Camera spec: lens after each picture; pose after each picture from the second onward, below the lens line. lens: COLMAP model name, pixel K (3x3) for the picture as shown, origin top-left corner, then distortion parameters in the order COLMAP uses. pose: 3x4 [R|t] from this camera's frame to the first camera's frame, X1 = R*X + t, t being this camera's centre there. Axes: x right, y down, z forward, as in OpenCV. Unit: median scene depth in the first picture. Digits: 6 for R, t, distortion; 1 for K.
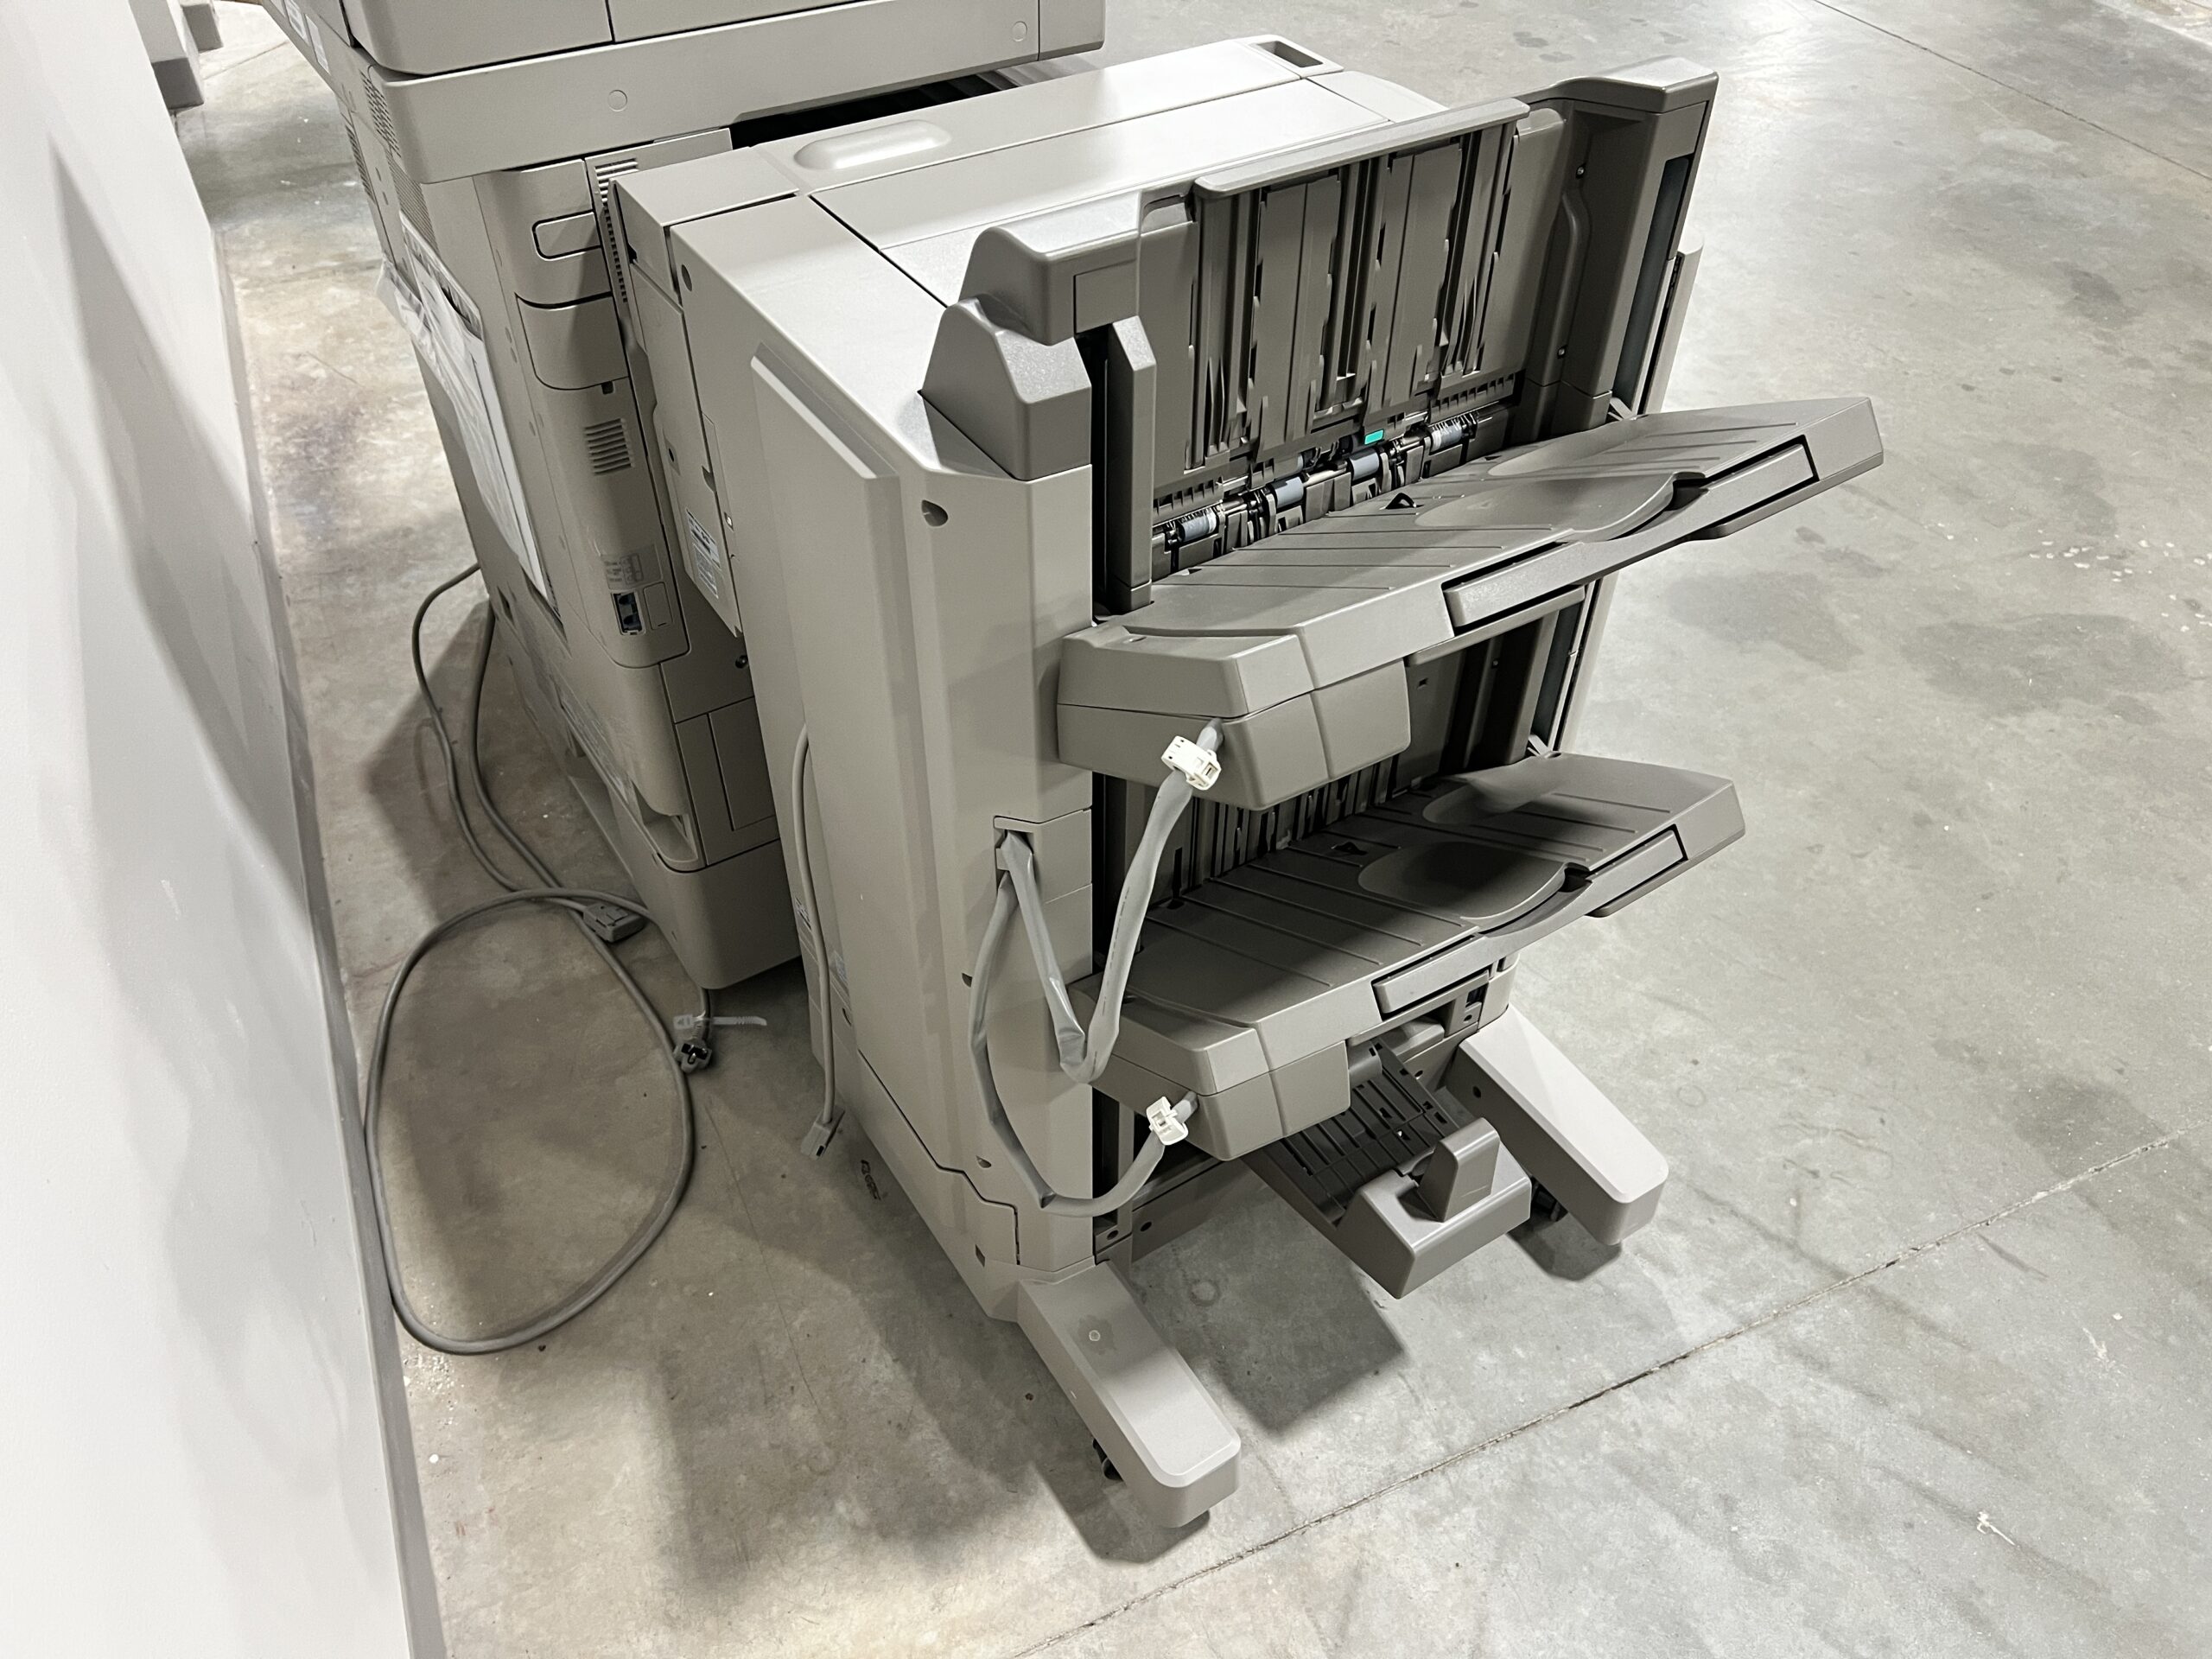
lens RADIAL K [[1678.6, 0, 1120.7], [0, 1678.6, 848.8], [0, 0, 1]] dist [0.044215, -0.047910]
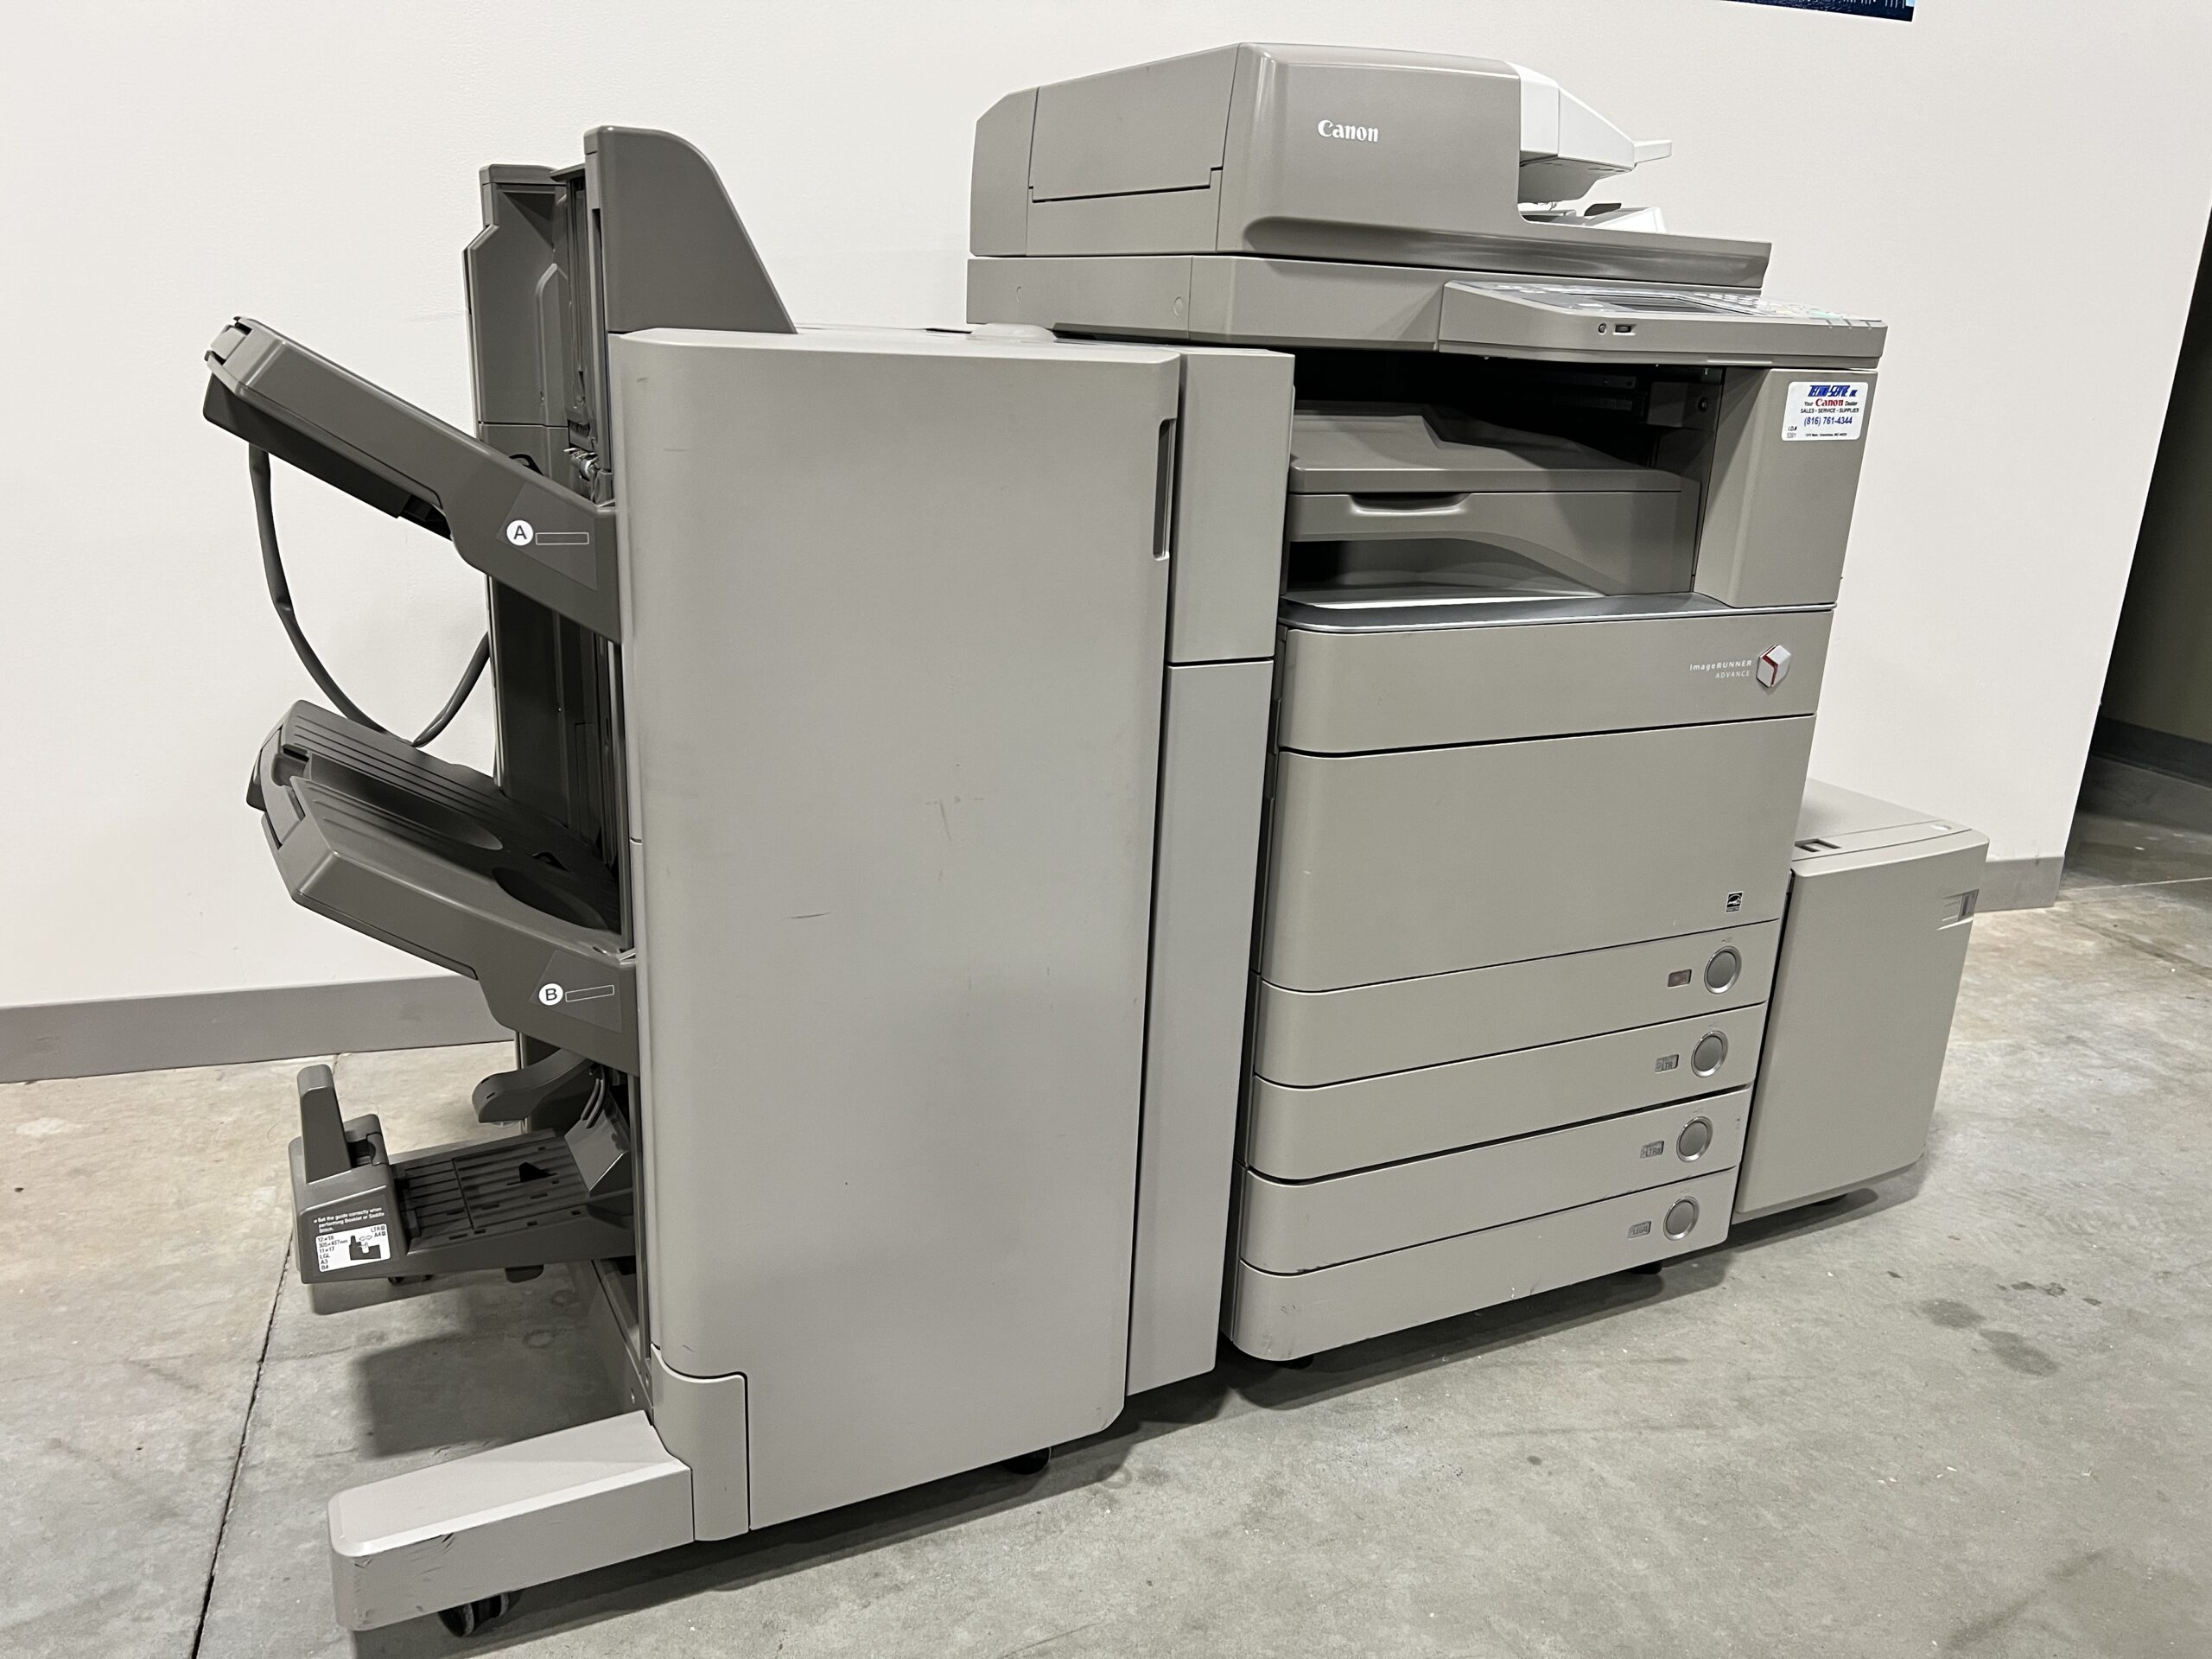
lens RADIAL K [[1671.5, 0, 1103.6], [0, 1671.5, 840.8], [0, 0, 1]] dist [0.040113, -0.034616]
pose [[-0.099049, 0.282958, -0.954004, 0.974043], [-0.719766, 0.641632, 0.265038, -0.472511], [0.687114, 0.712912, 0.140111, 0.974281]]
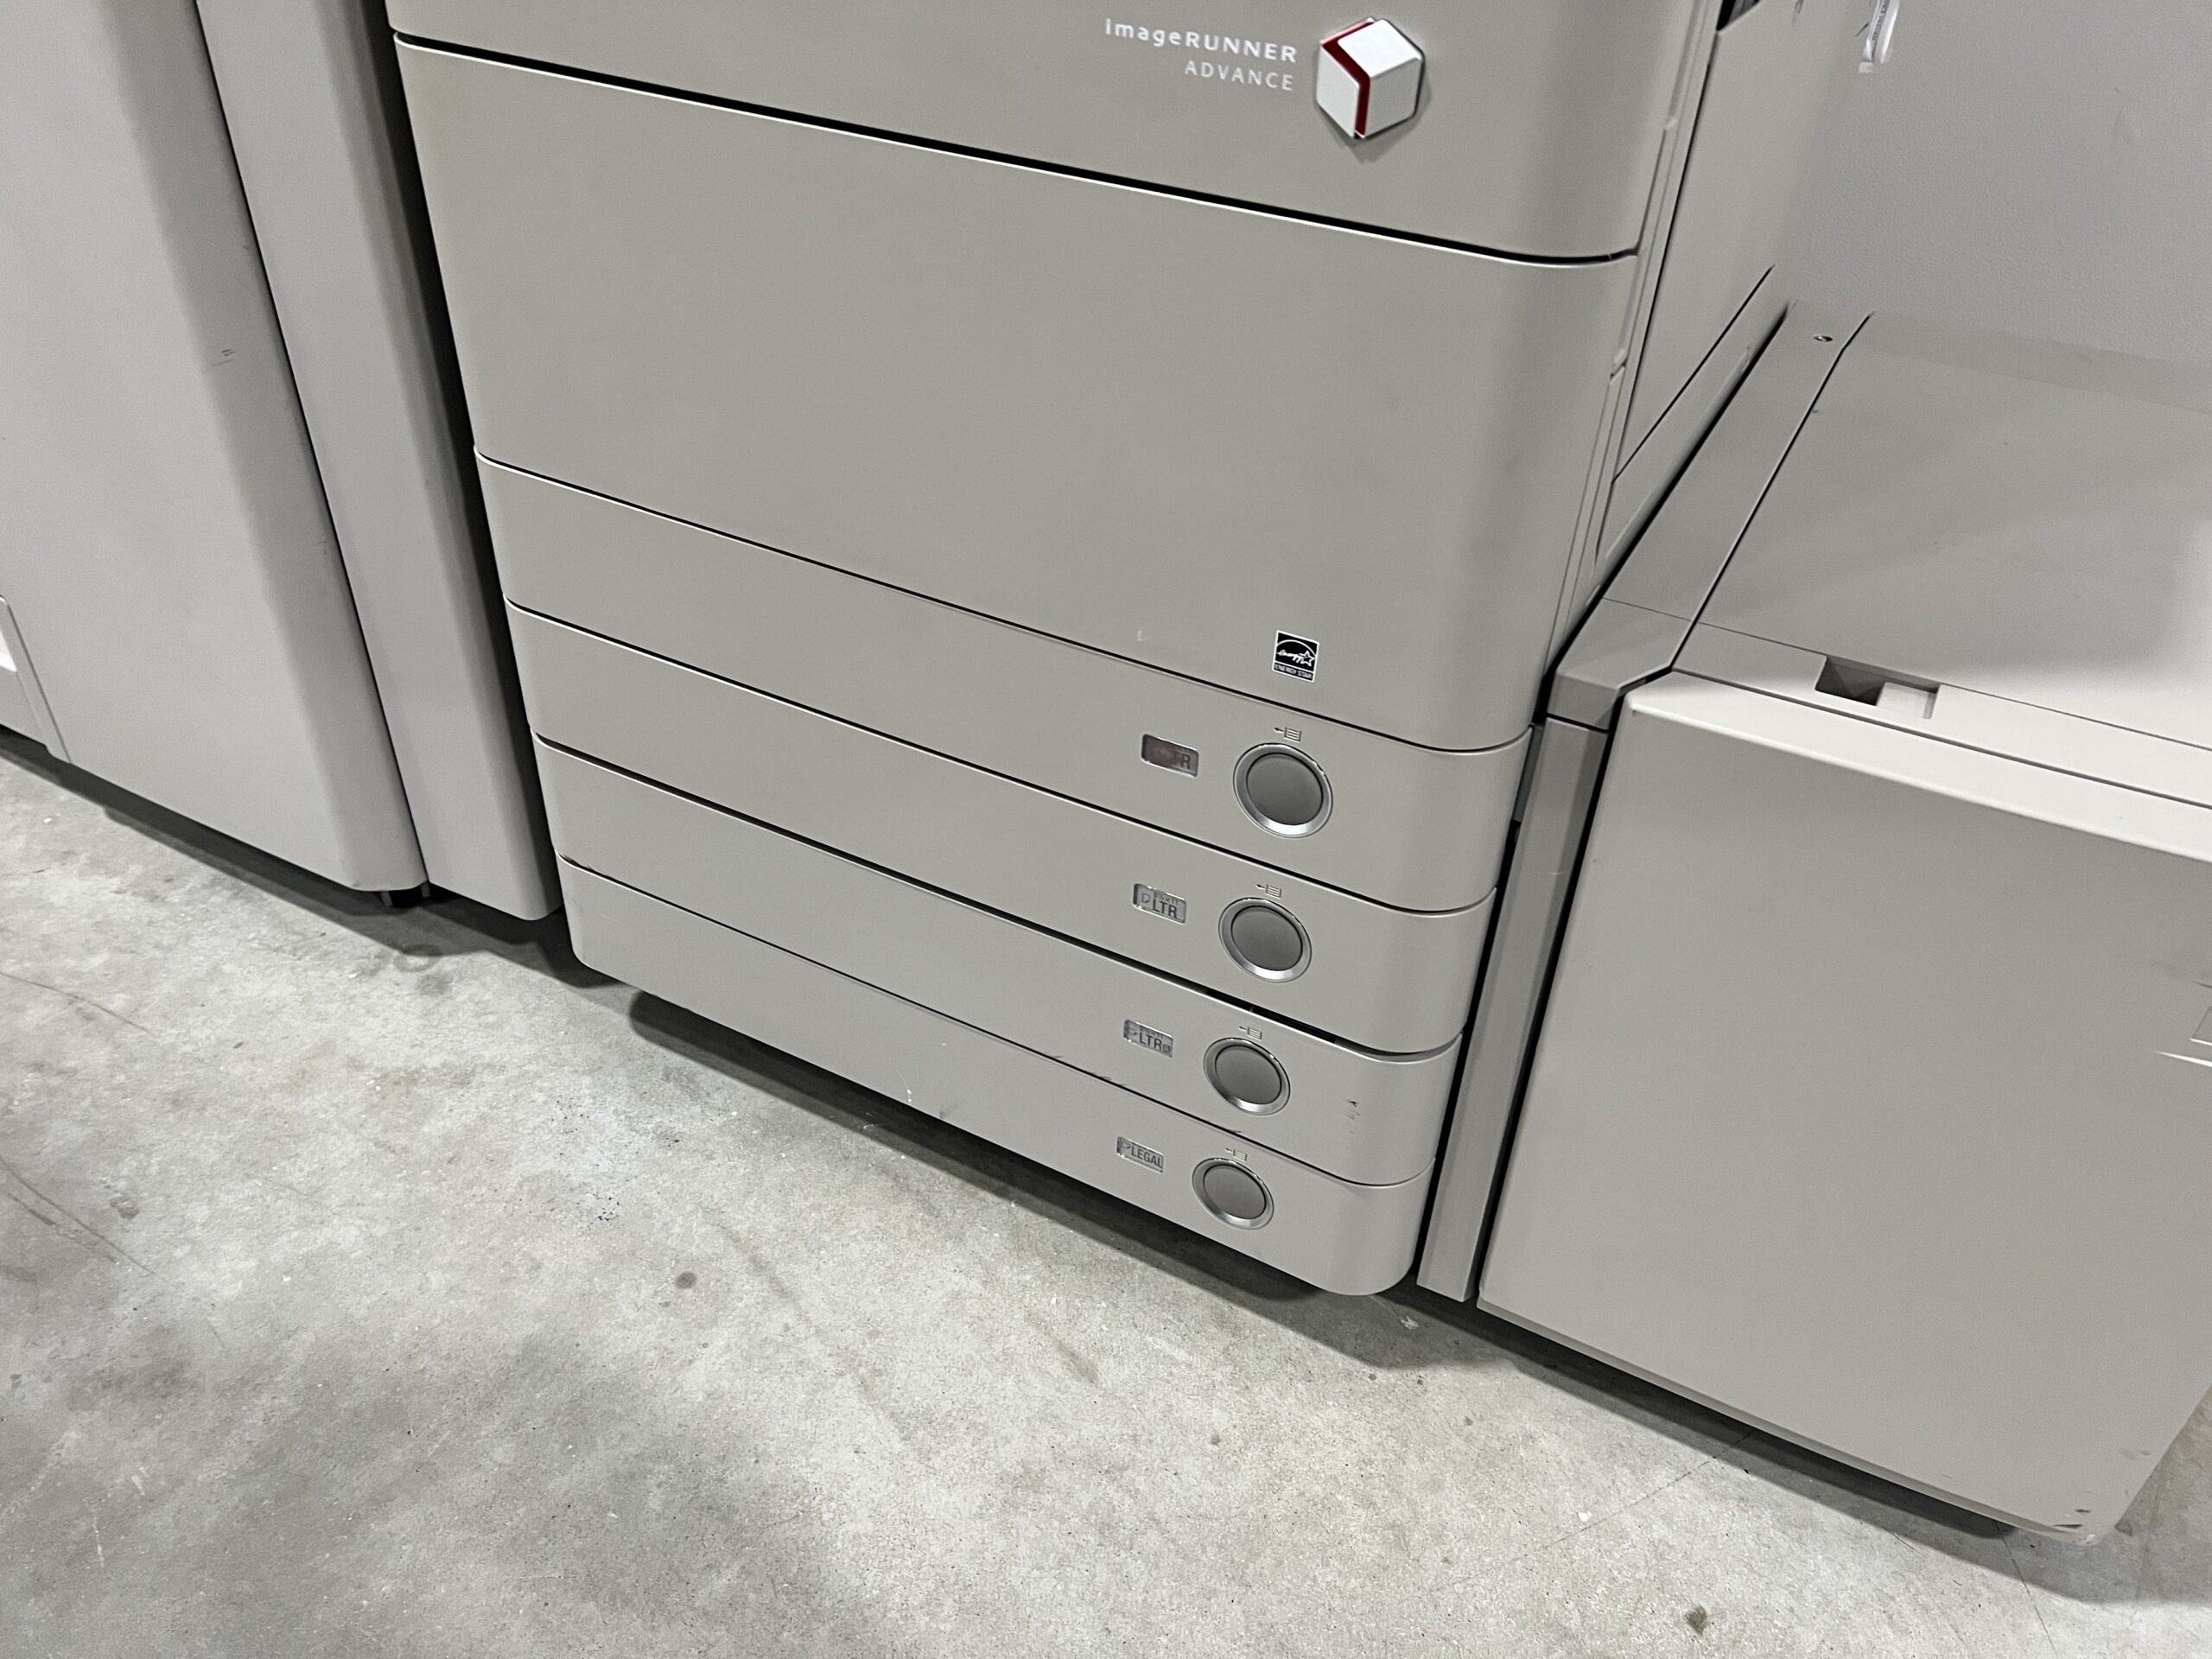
lens RADIAL K [[1678.6, 0, 1120.7], [0, 1678.6, 848.8], [0, 0, 1]] dist [0.044215, -0.047910]
pose [[-0.872192, 0.255019, -0.417429, 0.163784], [-0.370698, 0.212199, 0.904187, -0.867132], [0.319163, 0.943365, -0.090543, 1.520896]]
